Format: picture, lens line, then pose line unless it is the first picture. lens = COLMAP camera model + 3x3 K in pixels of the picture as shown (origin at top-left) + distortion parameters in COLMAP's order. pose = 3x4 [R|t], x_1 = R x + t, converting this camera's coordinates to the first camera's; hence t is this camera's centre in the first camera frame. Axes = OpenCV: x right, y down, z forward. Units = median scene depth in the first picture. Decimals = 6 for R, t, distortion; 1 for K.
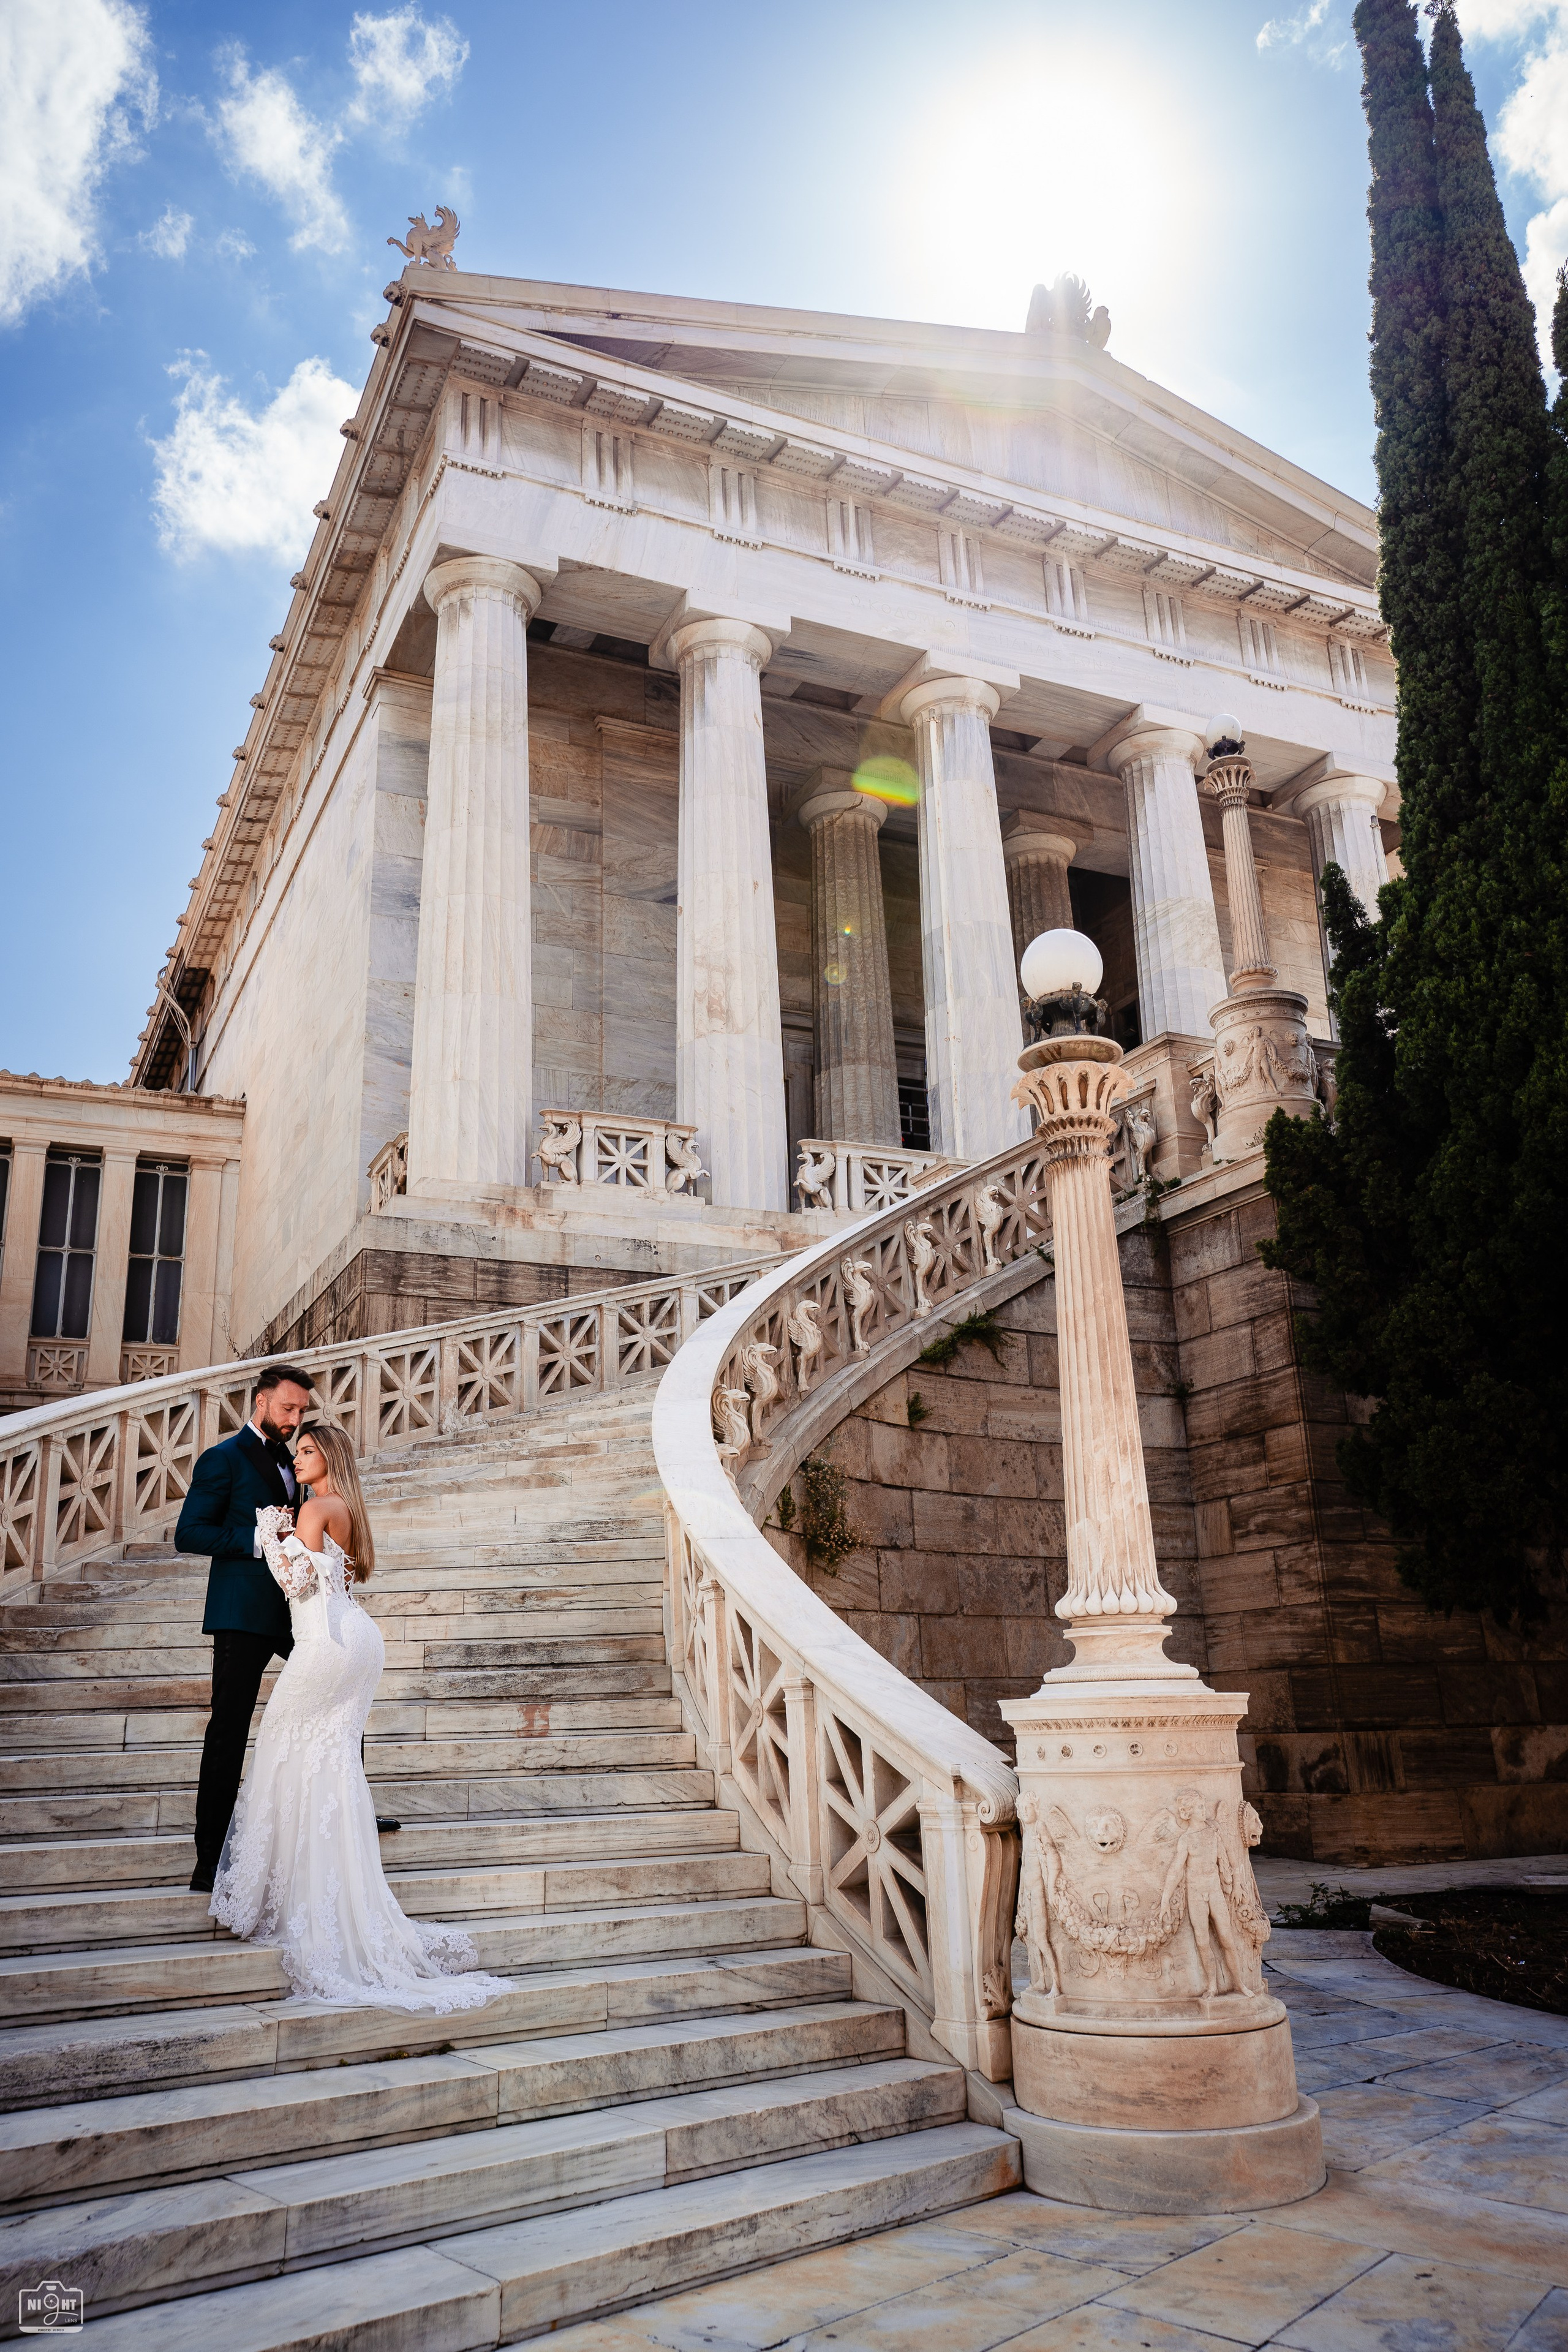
lens RADIAL K [[1794.7, 0, 784.0], [0, 1794.7, 1176.0], [0, 0, 1]] dist [-0.007747, 0.068774]
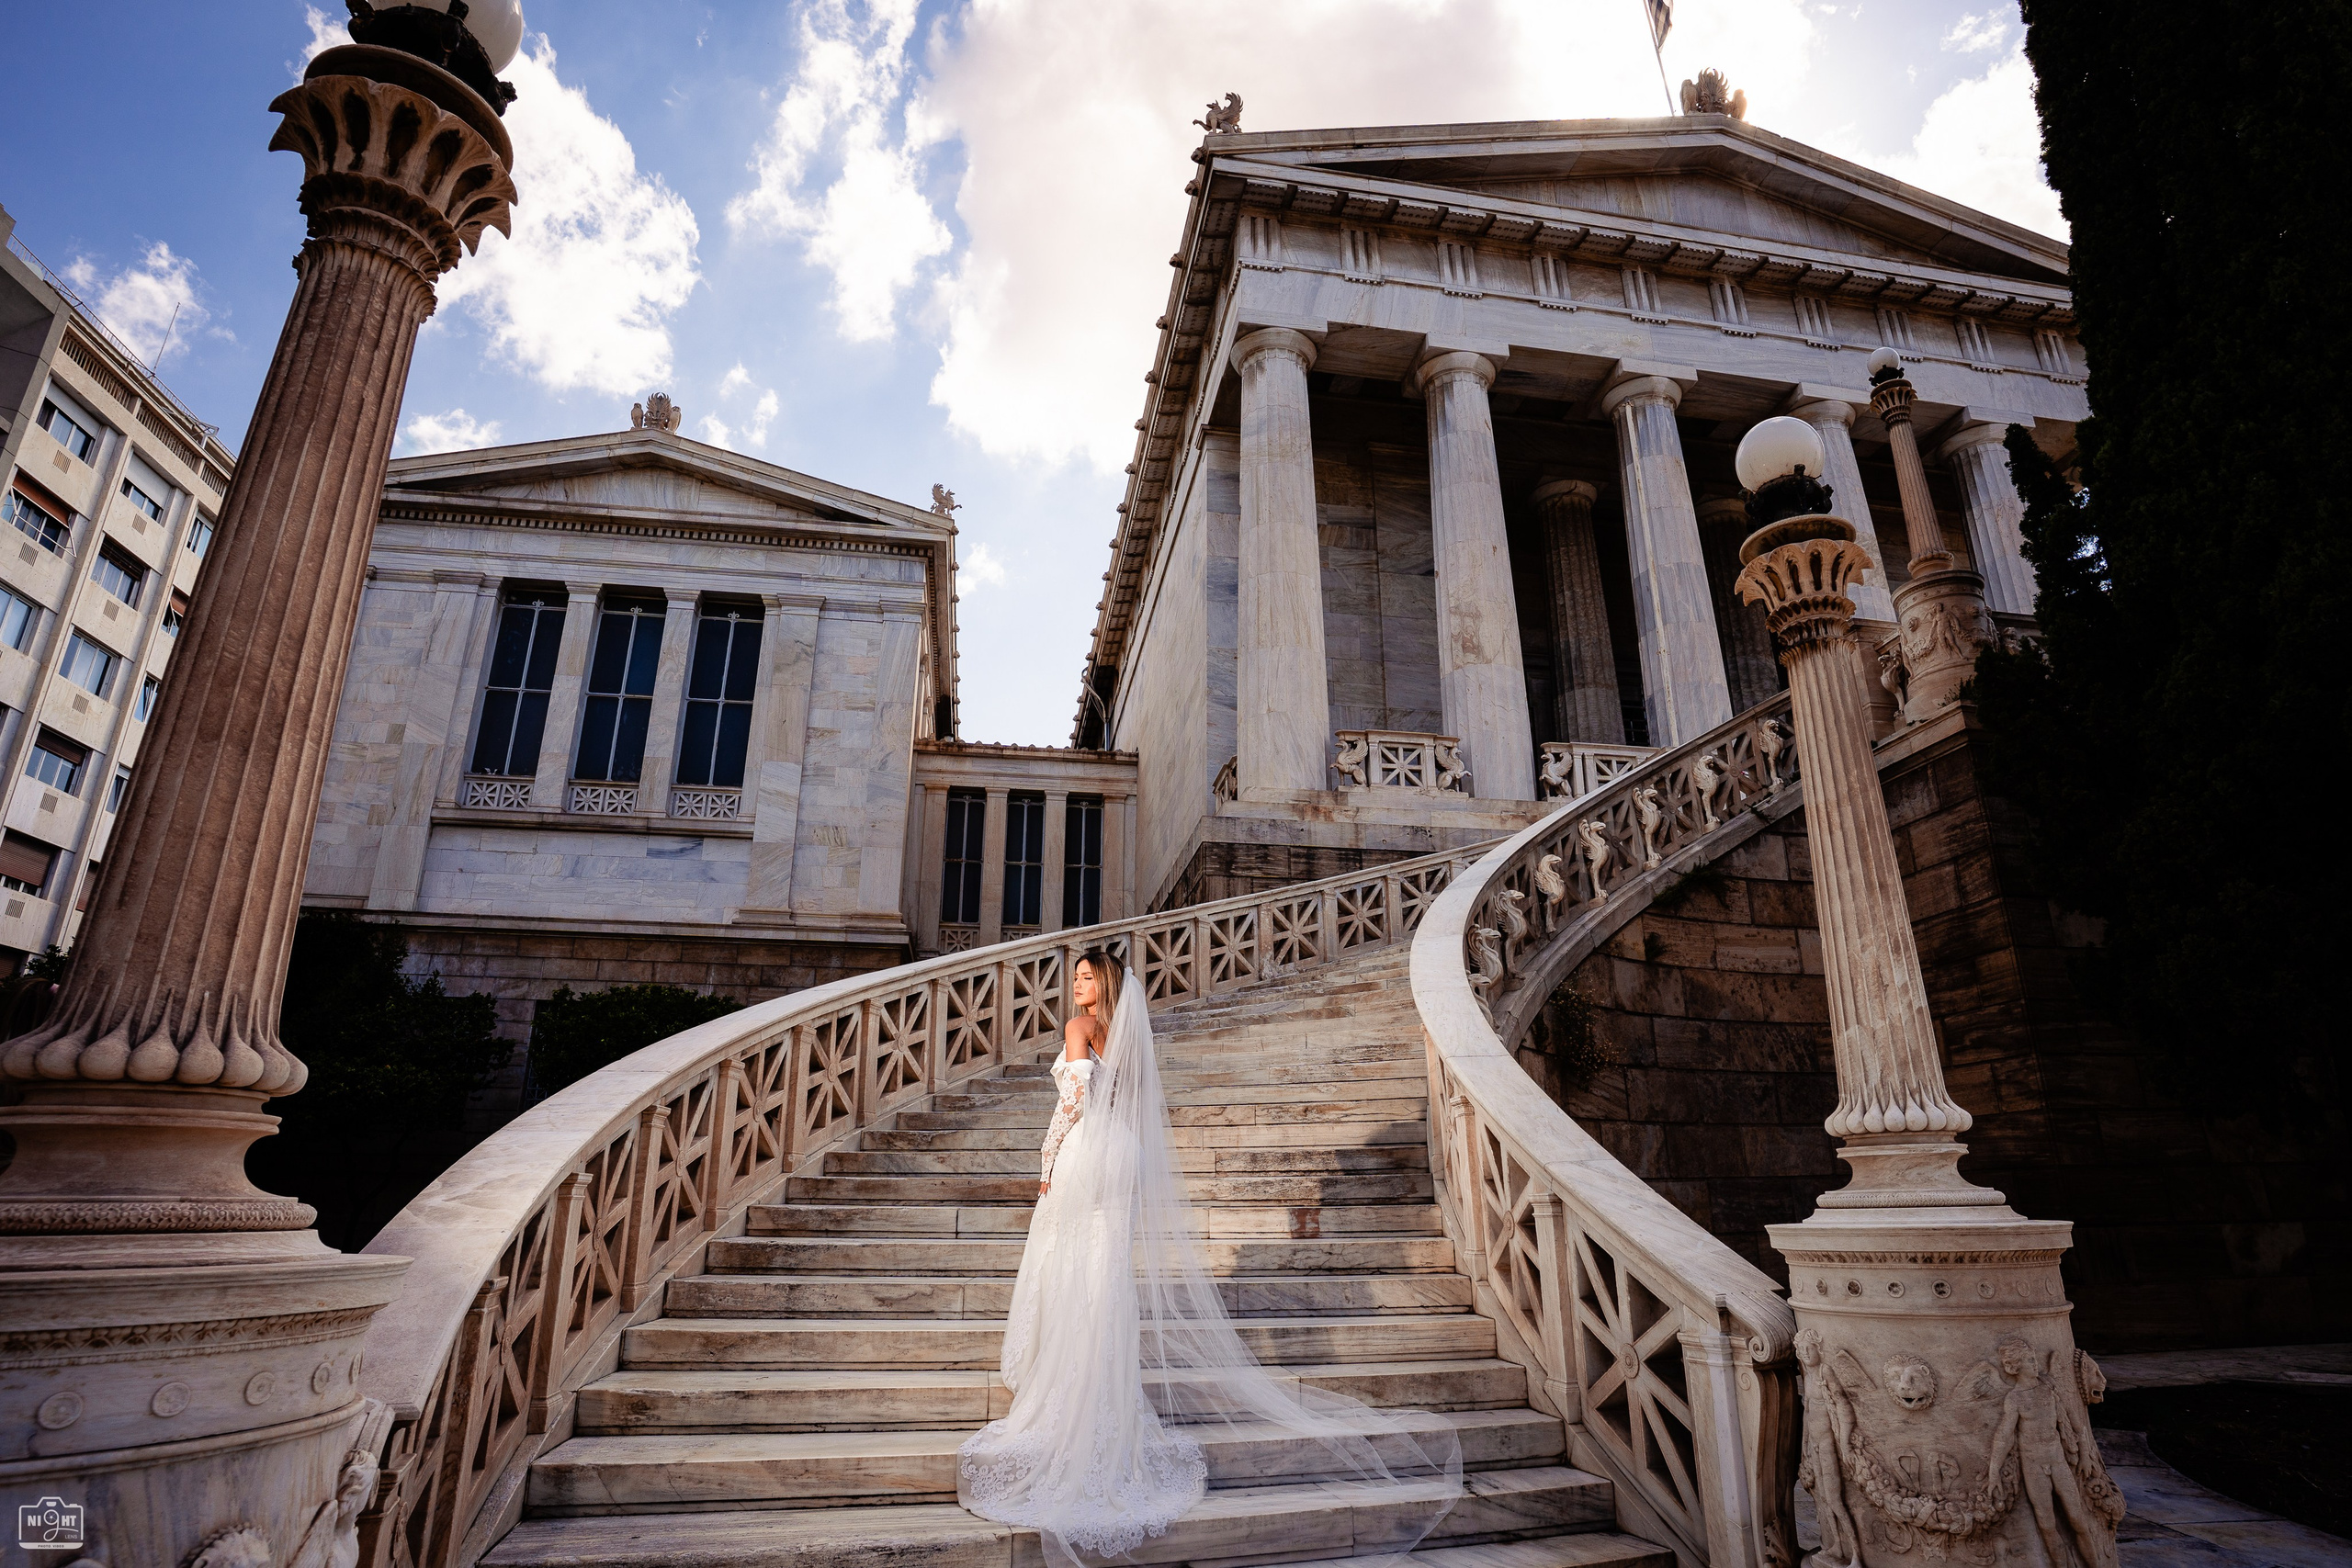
lens RADIAL K [[1254.1, 0, 1217.0], [0, 1254.1, 778.4], [0, 0, 1]] dist [-0.086698, 0.045994]
pose [[0.966316, -0.059888, -0.250293, 0.009370], [0.053148, 0.998021, -0.033608, 0.034915], [0.251810, 0.019173, 0.967587, 0.158451]]
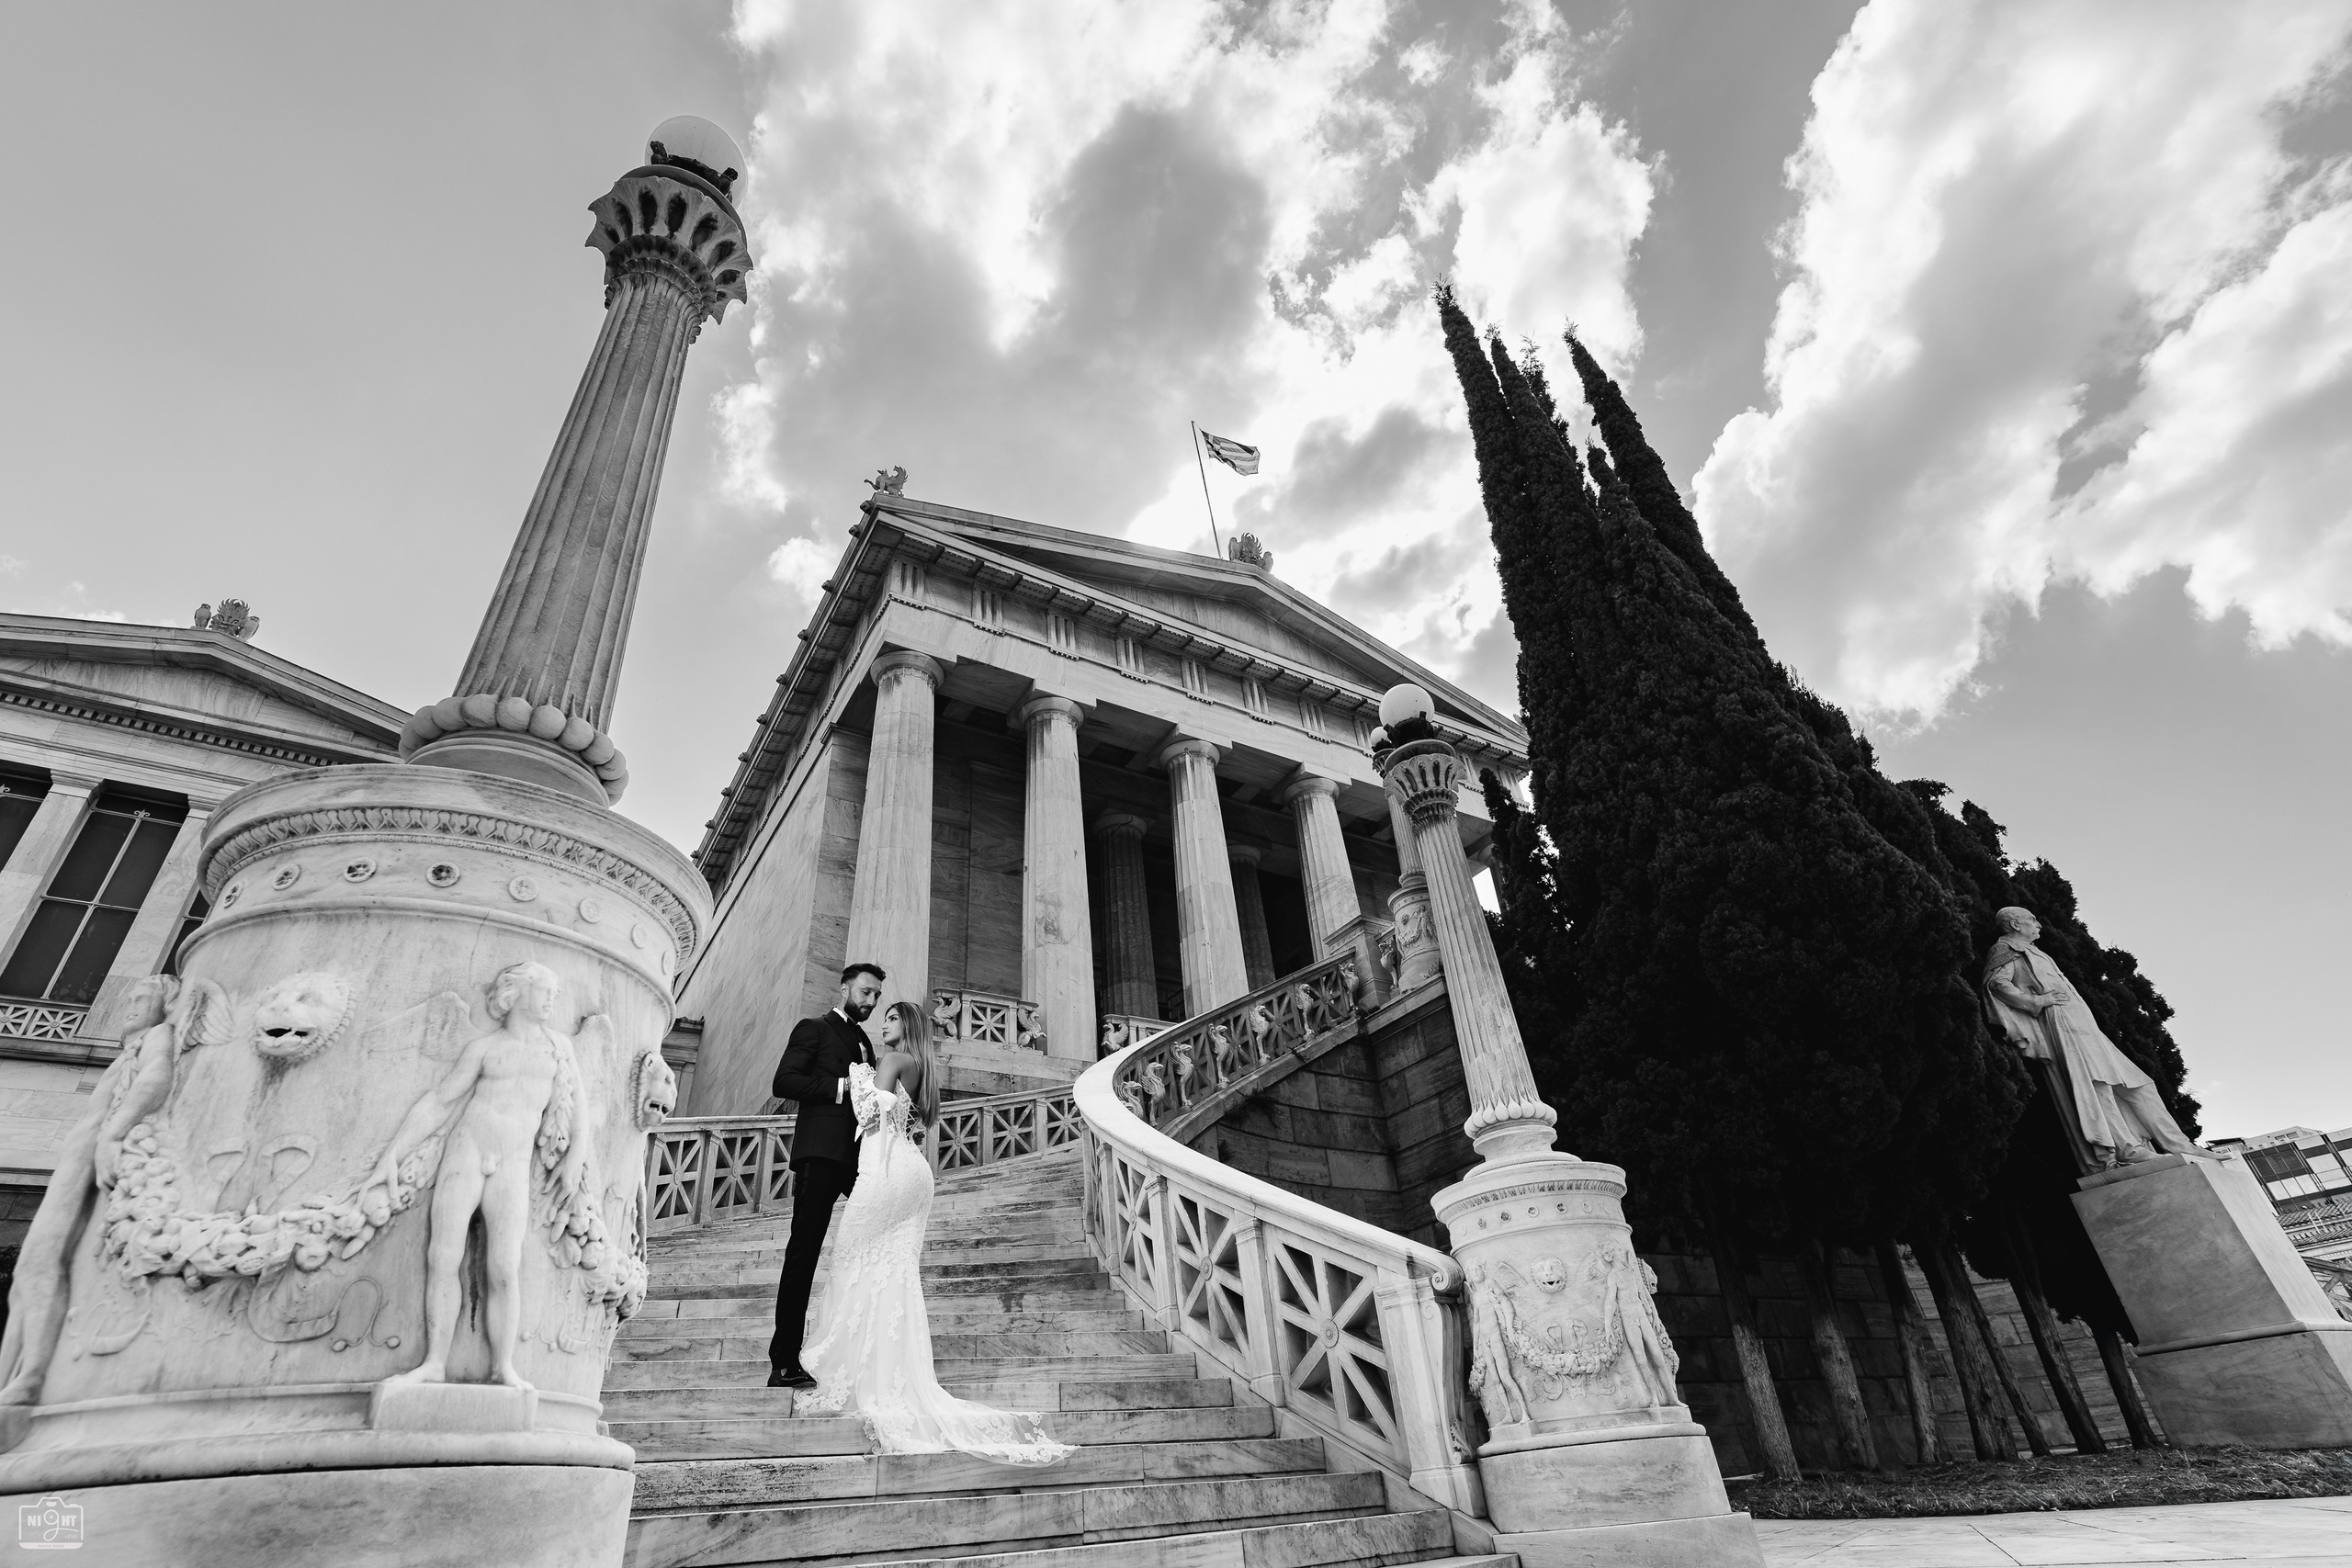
lens RADIAL K [[1113.5, 0, 1176.0], [0, 1113.5, 784.0], [0, 0, 1]] dist [0.003534, 0.000180]
pose [[0.992249, 0.023114, 0.122097, -0.082574], [0.014515, 0.954267, -0.298604, 0.121292], [-0.123415, 0.298062, 0.946535, 0.088774]]
